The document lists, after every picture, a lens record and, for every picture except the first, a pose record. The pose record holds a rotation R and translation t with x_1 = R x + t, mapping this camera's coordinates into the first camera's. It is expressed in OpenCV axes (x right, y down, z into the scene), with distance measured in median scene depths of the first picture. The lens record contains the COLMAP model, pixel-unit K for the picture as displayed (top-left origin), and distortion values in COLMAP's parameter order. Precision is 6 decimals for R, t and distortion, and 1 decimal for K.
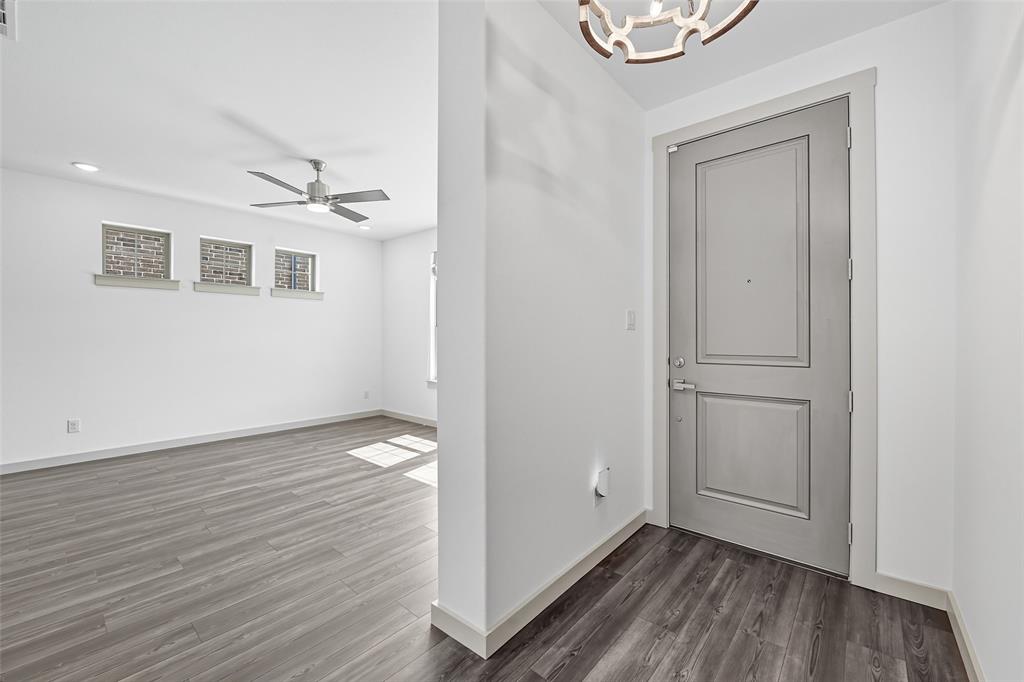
lens RADIAL K [[409.9, 0, 510.6], [0, 409.9, 338.0], [0, 0, 1]] dist [-0.003200, -0.000491]
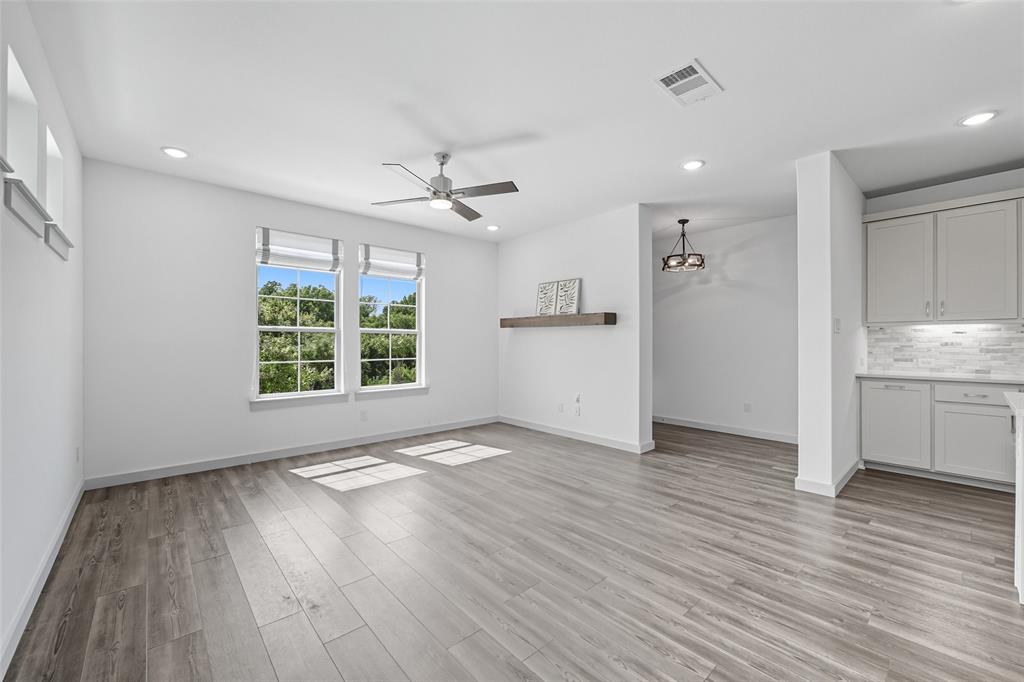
lens RADIAL K [[410.4, 0, 517.5], [0, 410.4, 342.6], [0, 0, 1]] dist [-0.010971, 0.000168]
pose [[0.121695, -0.004407, 0.992558, -1.271071], [0.001191, 0.999990, 0.004294, -0.003325], [-0.992567, 0.000659, 0.121699, 0.655634]]
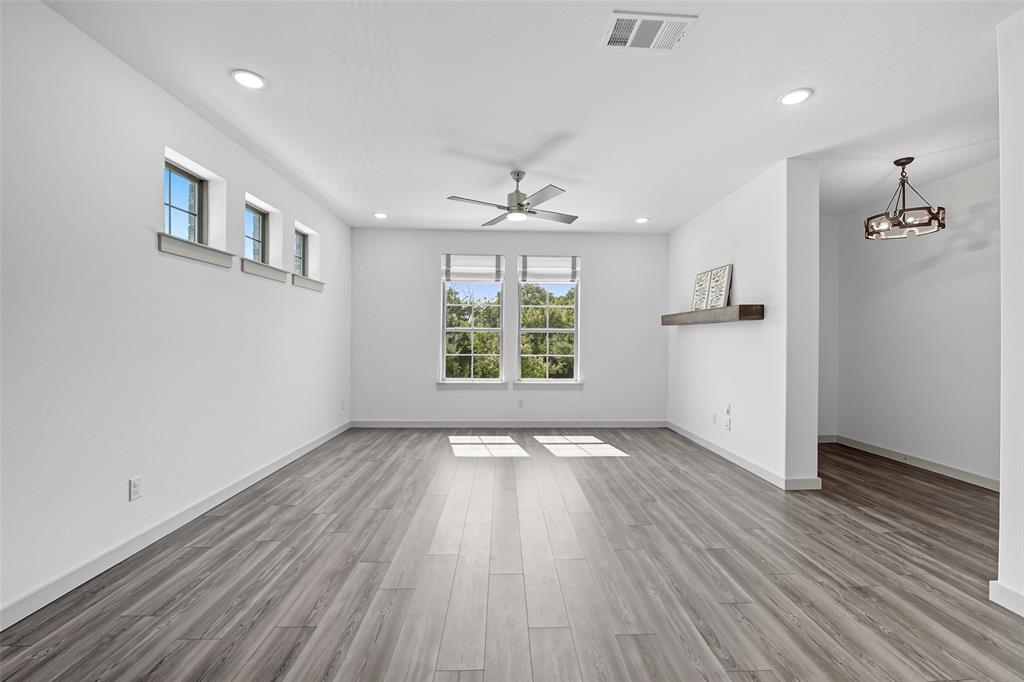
lens RADIAL K [[413.9, 0, 516.8], [0, 413.9, 342.0], [0, 0, 1]] dist [-0.012106, -0.000126]
pose [[0.732209, -0.000325, 0.681080, -1.097352], [-0.005740, 0.999961, 0.006647, -0.002010], [-0.681056, -0.008776, 0.732179, 0.202585]]
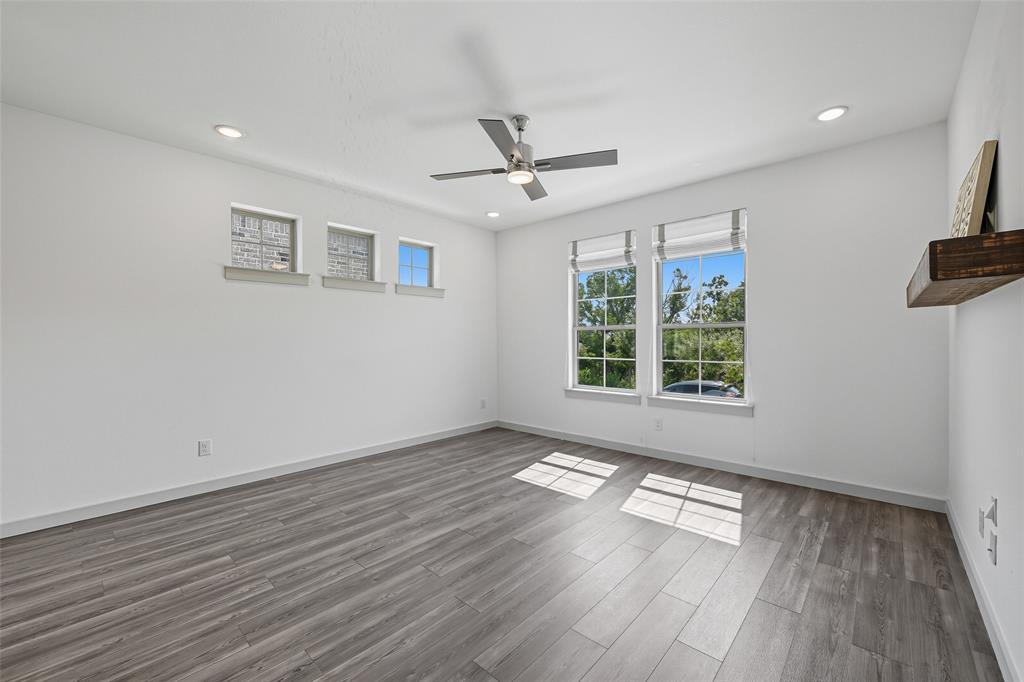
lens RADIAL K [[408.2, 0, 513.9], [0, 408.2, 342.1], [0, 0, 1]] dist [-0.001717, -0.000156]
pose [[0.999616, -0.006427, -0.026941, -0.425101], [0.006545, 0.999969, 0.004294, 0.000053], [0.026913, -0.004468, 0.999628, 0.188909]]
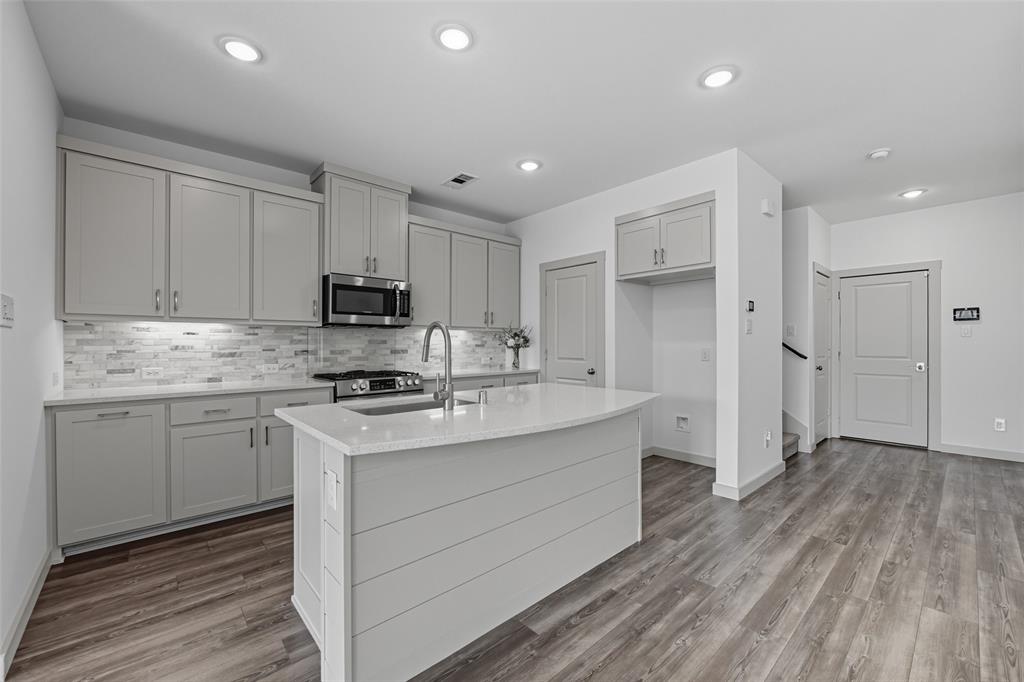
lens RADIAL K [[413.9, 0, 516.8], [0, 413.9, 342.0], [0, 0, 1]] dist [-0.012106, -0.000126]
pose [[-0.992263, 0.003087, 0.124117, -0.901412], [0.002345, 0.999979, -0.006122, 0.001088], [-0.124133, -0.005783, -0.992249, 0.433921]]
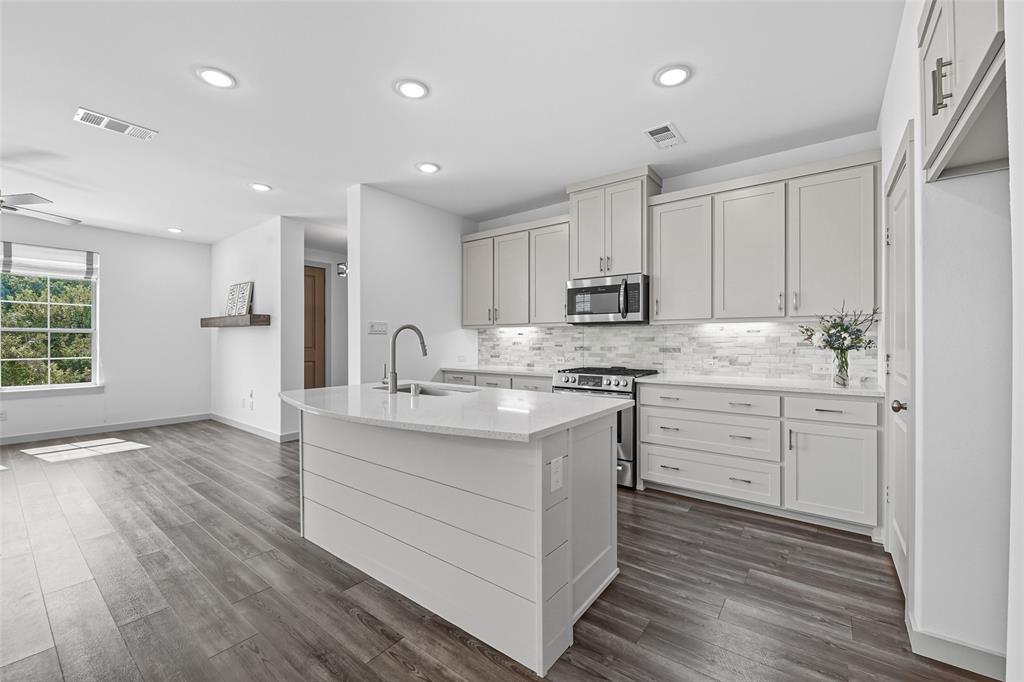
lens RADIAL K [[409.9, 0, 510.6], [0, 409.9, 338.0], [0, 0, 1]] dist [-0.003200, -0.000491]
pose [[-0.058426, 0.004589, 0.998281, -1.395335], [-0.000583, 0.999989, -0.004631, -0.004518], [-0.998292, -0.000853, -0.058422, -0.187586]]
